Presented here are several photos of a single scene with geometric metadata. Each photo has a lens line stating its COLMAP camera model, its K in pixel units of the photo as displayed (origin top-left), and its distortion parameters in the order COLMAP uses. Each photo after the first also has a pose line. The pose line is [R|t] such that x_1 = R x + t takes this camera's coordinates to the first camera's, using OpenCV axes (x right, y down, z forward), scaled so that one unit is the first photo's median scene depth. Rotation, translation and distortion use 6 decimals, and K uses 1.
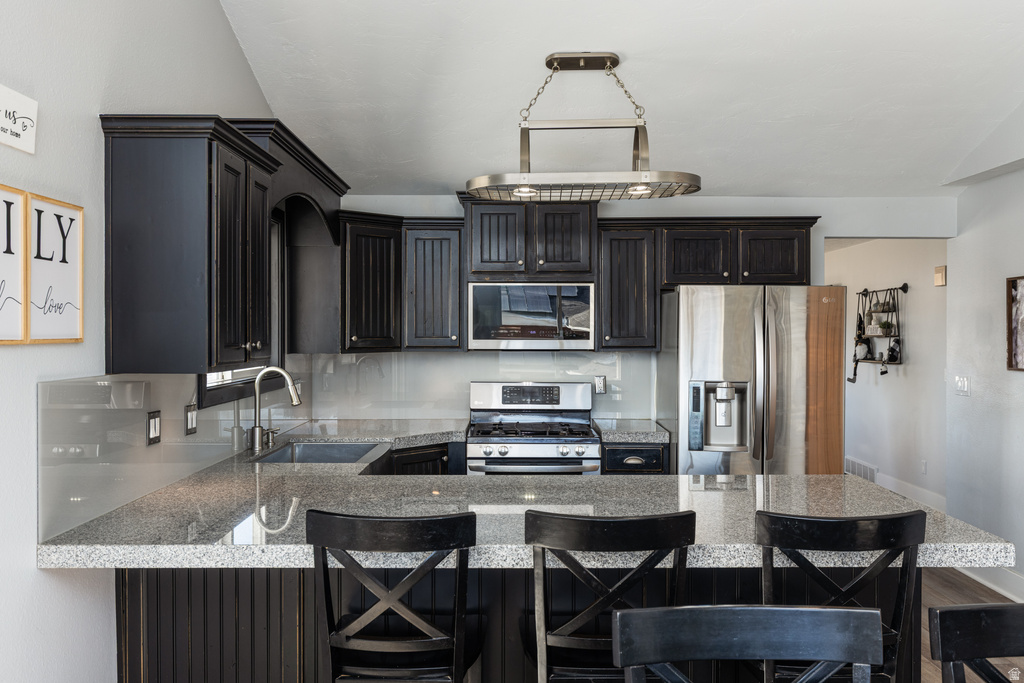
lens RADIAL K [[898.2, 0, 511.7], [0, 898.2, 343.1], [0, 0, 1]] dist [-0.003950, -0.000011]
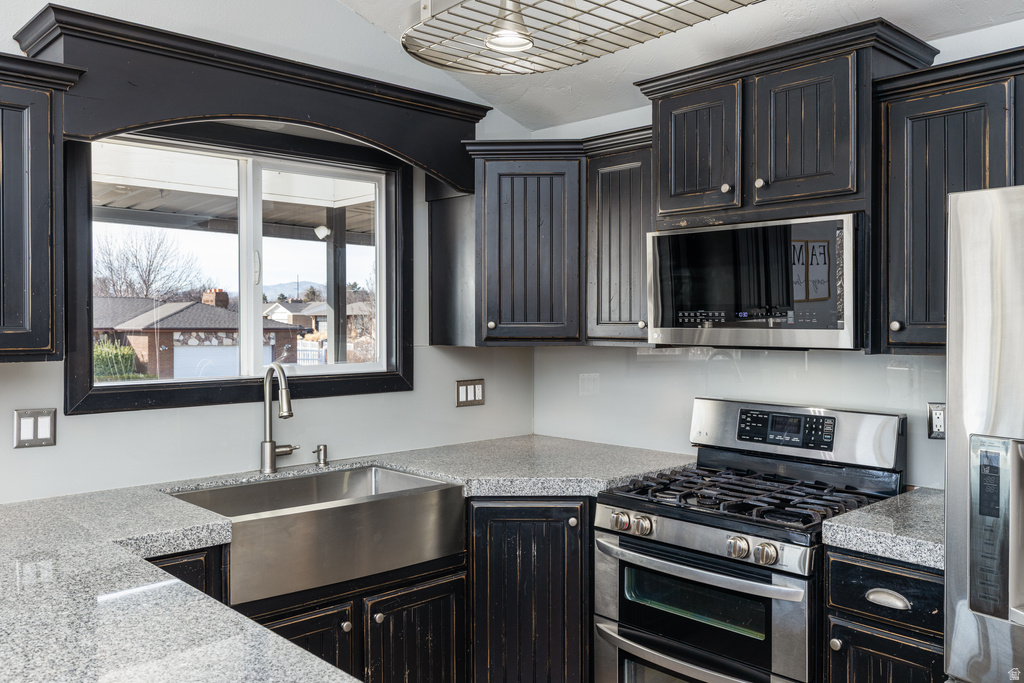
lens RADIAL K [[851.6, 0, 511.7], [0, 851.6, 330.3], [0, 0, 1]] dist [0.016319, 0.004536]
pose [[0.679764, 0.007341, -0.733394, 0.307587], [-0.010070, 0.999949, 0.000676, -0.001651], [0.733361, 0.006926, 0.679804, 0.547469]]
